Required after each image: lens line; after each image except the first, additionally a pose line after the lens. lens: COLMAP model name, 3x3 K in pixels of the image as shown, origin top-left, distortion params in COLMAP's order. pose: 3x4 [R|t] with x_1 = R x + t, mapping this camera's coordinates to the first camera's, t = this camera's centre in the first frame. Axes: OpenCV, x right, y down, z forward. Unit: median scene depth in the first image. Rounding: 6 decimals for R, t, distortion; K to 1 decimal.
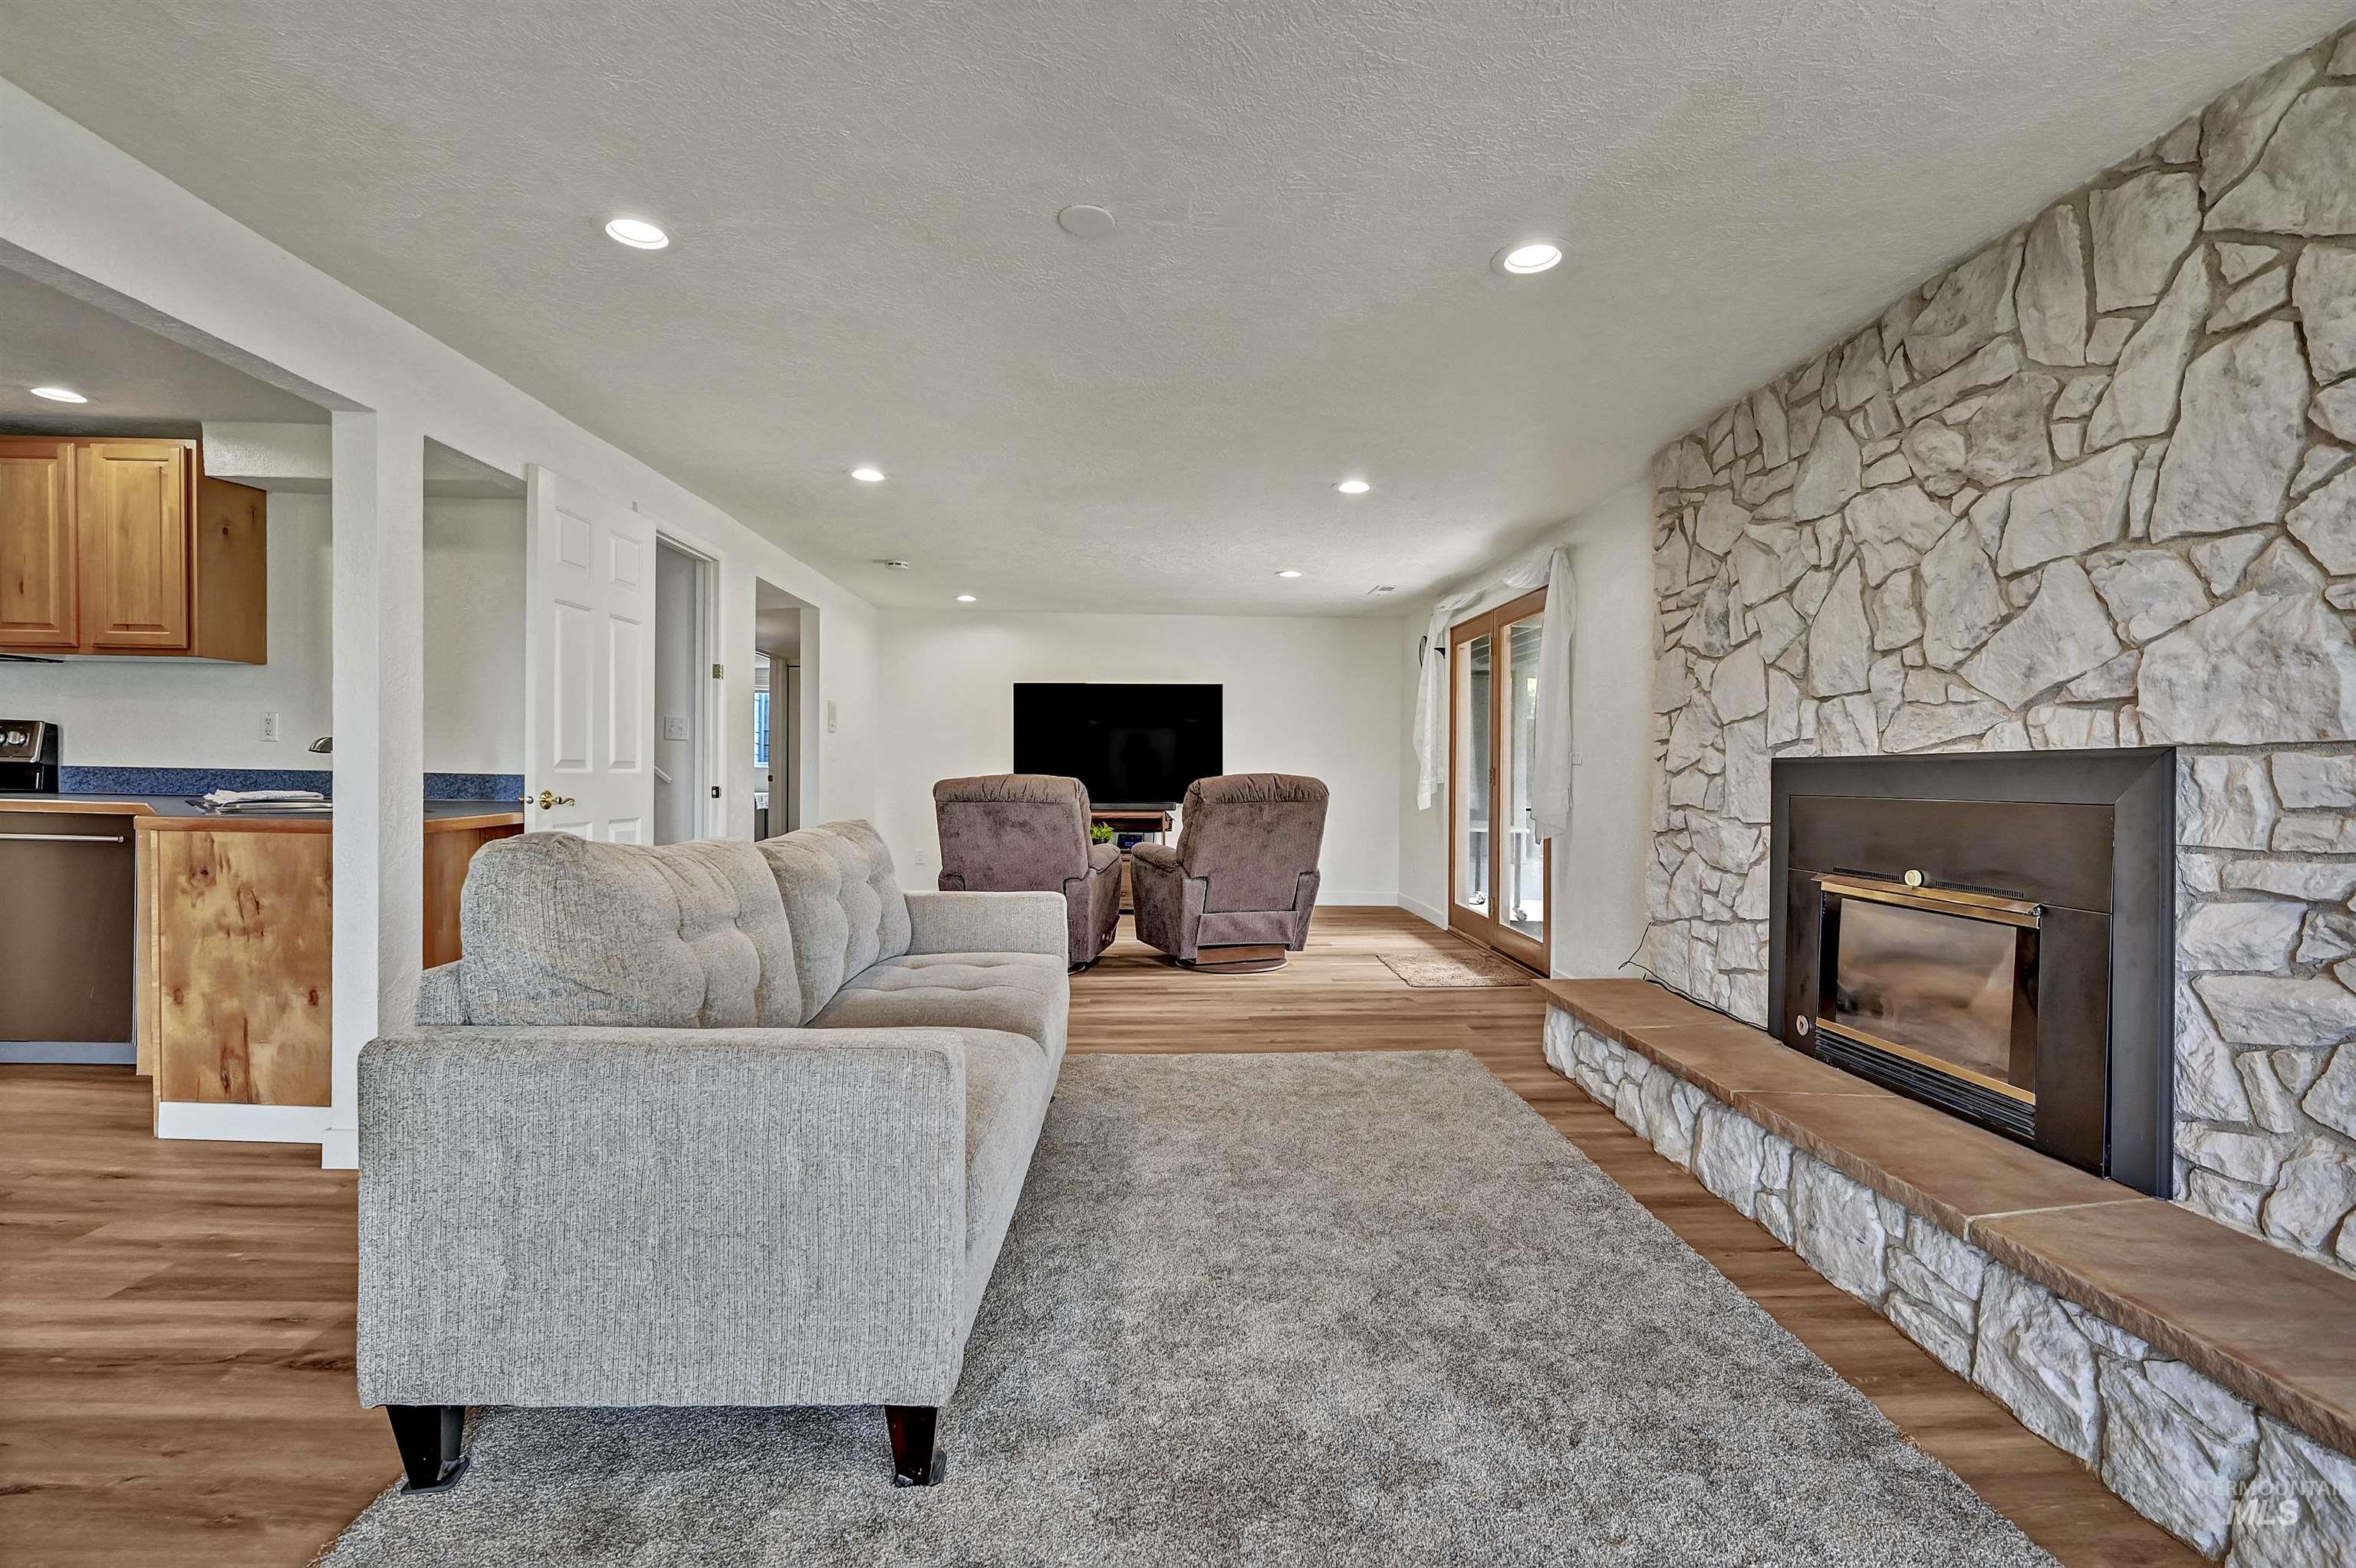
lens RADIAL K [[1084.0, 0, 1181.7], [0, 1084.0, 787.8], [0, 0, 1]] dist [-0.001342, 0.000549]
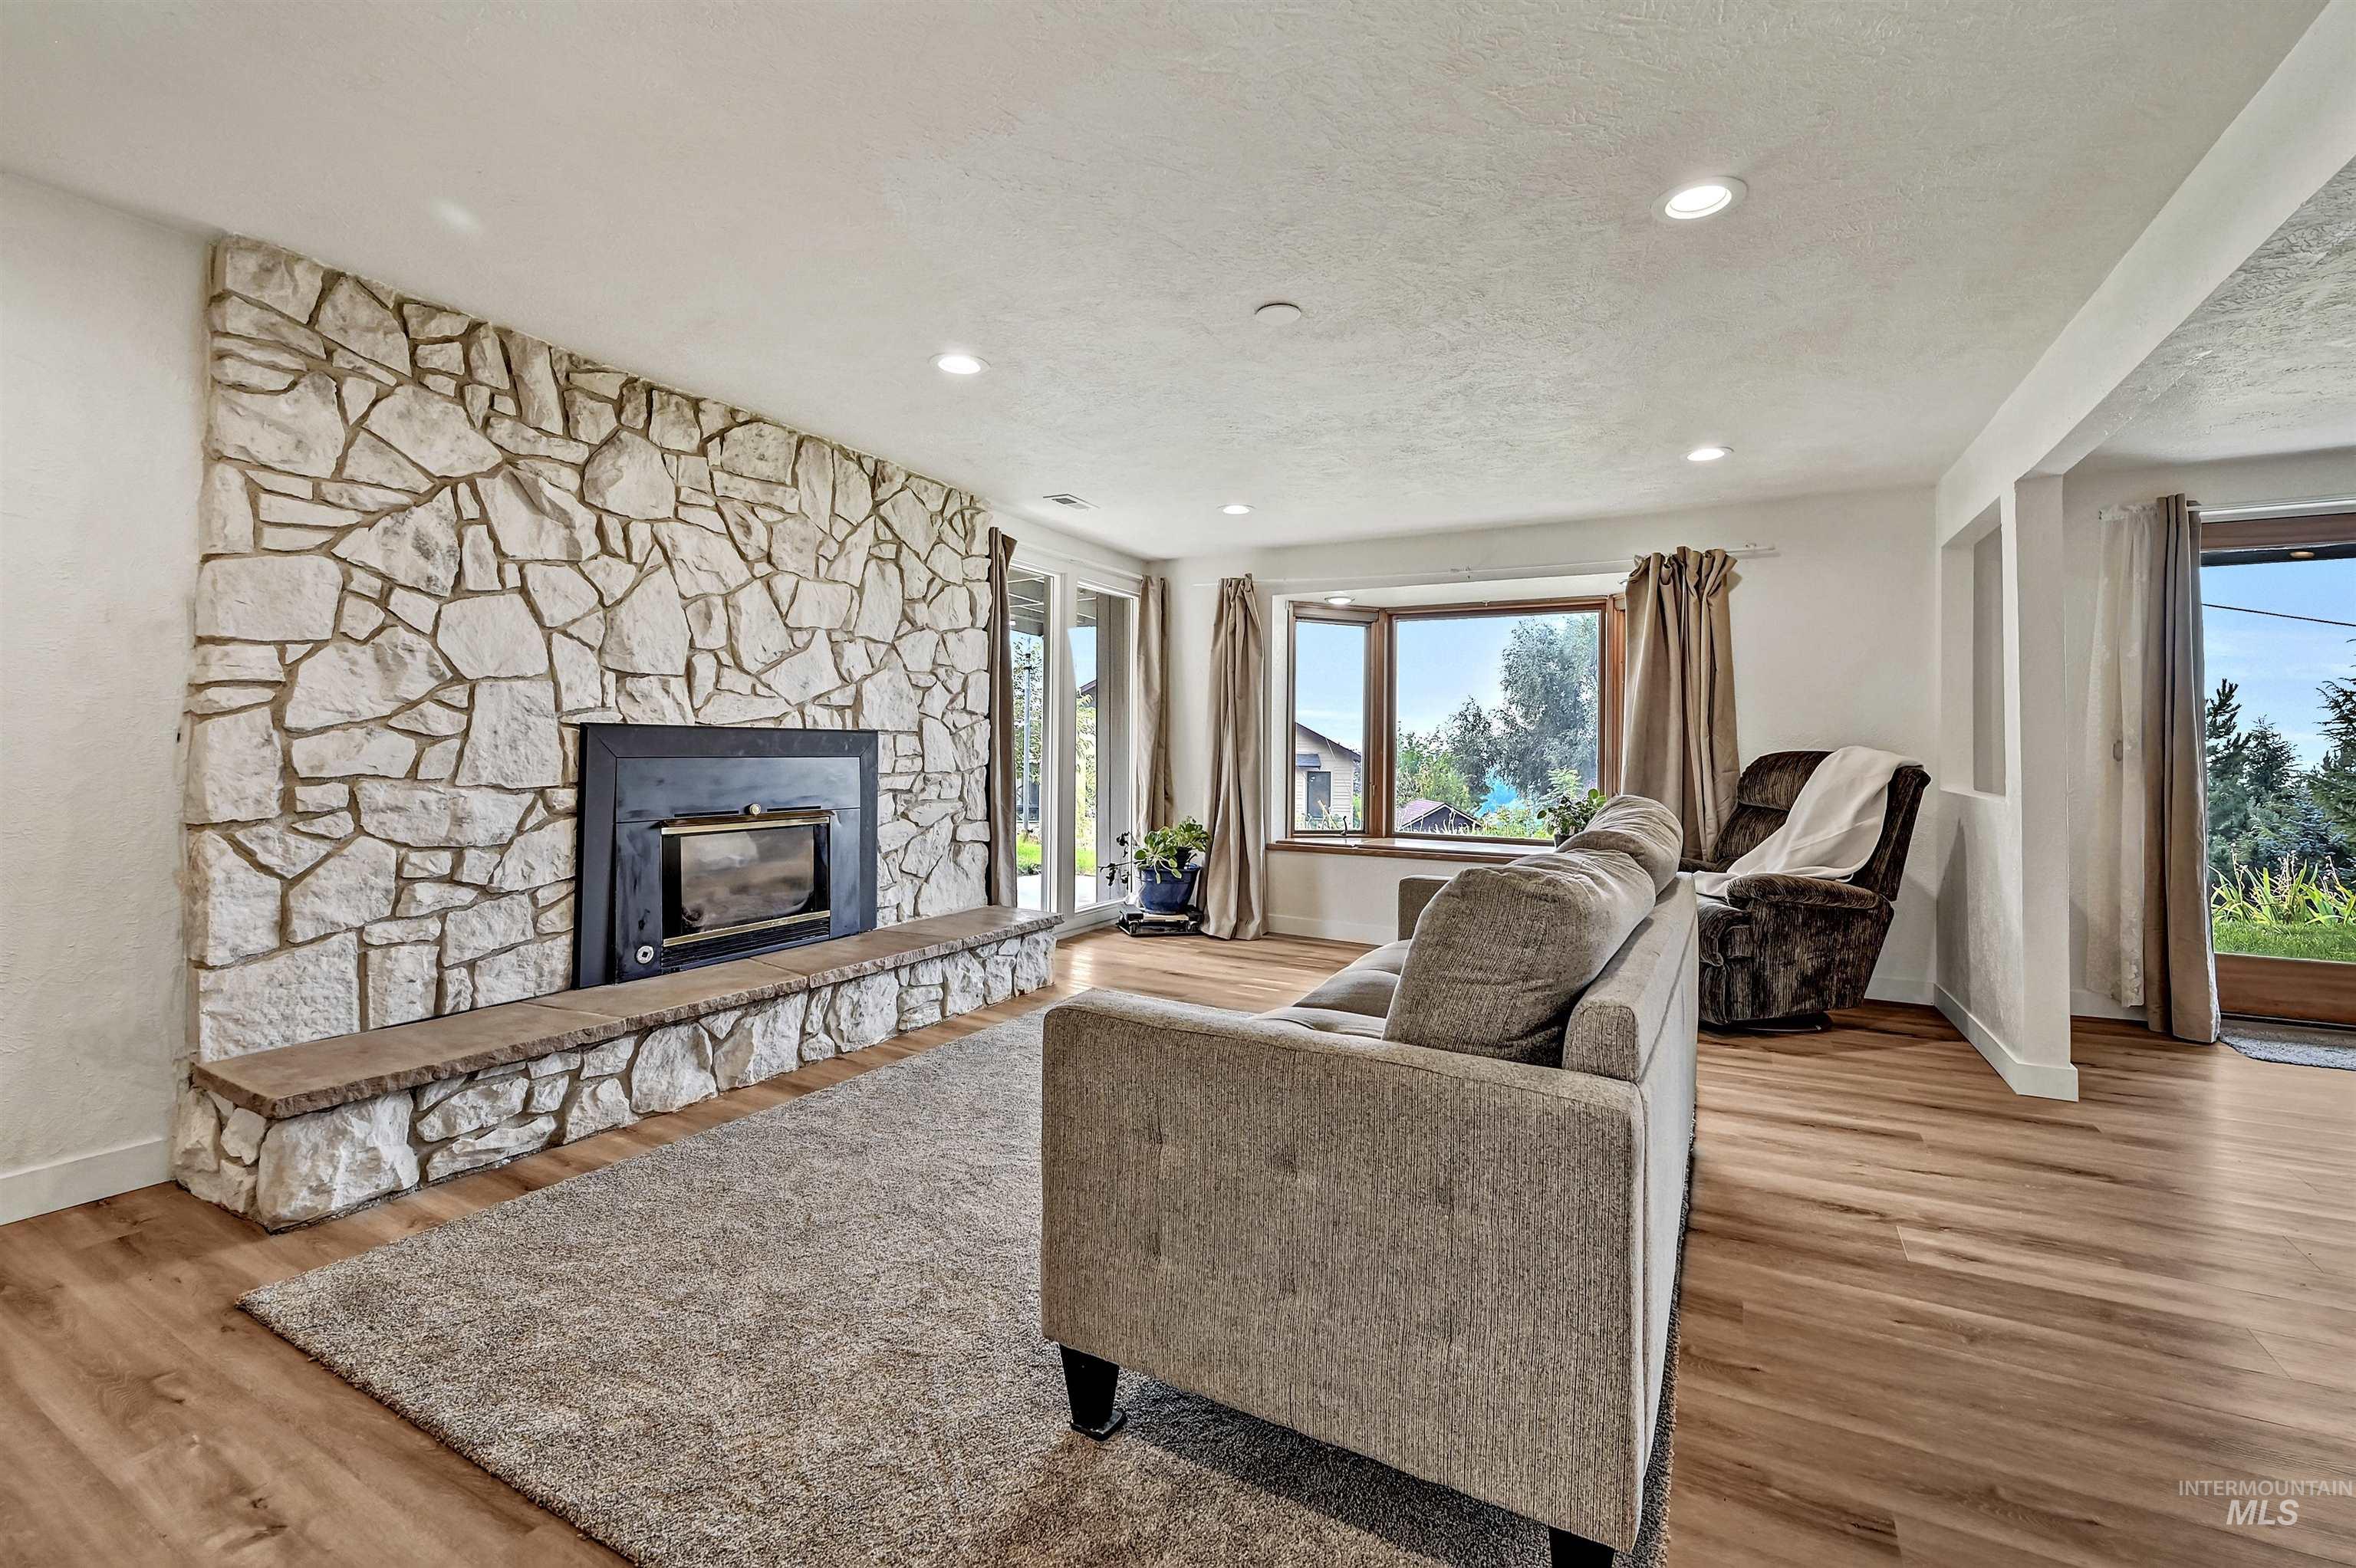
lens RADIAL K [[1007.2, 0, 1189.1], [0, 1007.2, 727.8], [0, 0, 1]] dist [-0.000447, -0.000203]
pose [[-0.870797, -0.004559, 0.491622, -0.402632], [-0.009560, 0.999925, -0.007660, -0.018763], [-0.491550, -0.011370, -0.870775, 1.428701]]
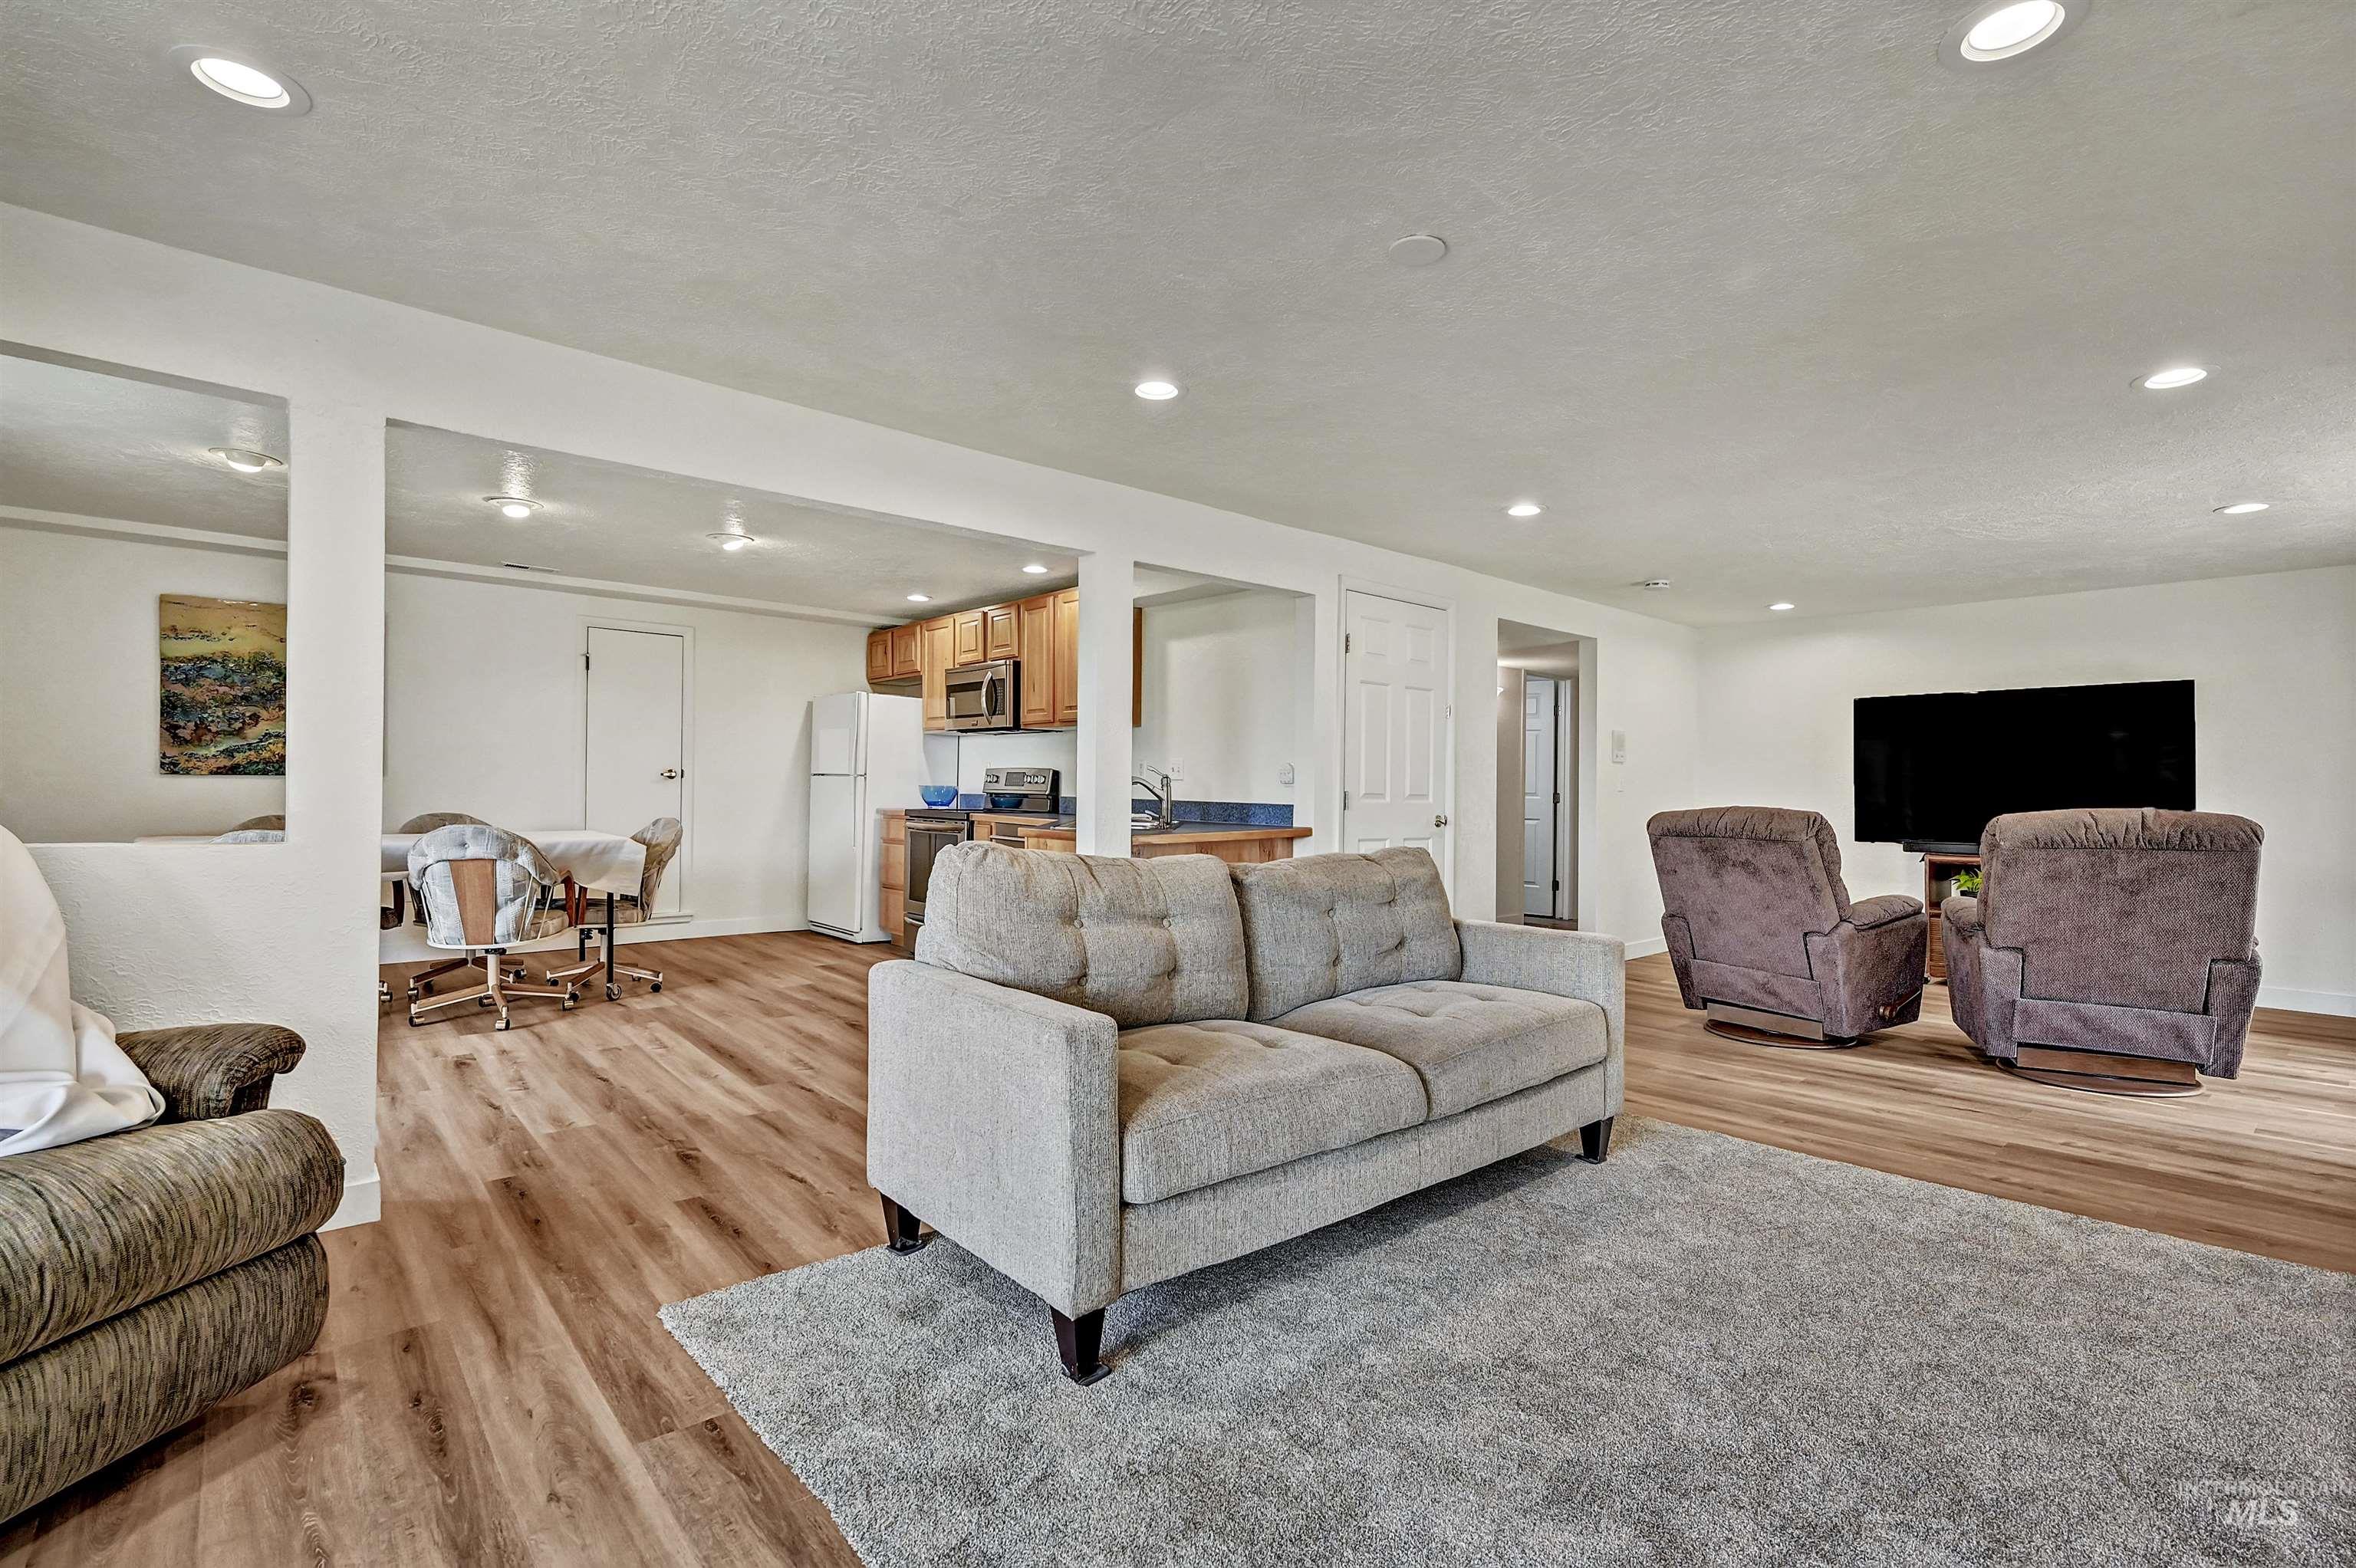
lens RADIAL K [[1084.0, 0, 1171.7], [0, 1084.0, 794.3], [0, 0, 1]] dist [-0.001342, 0.000549]
pose [[0.628115, -0.001224, -0.778120, 0.384097], [-0.016090, 0.999765, -0.014561, -0.003813], [0.777955, 0.021666, 0.627947, 0.144252]]
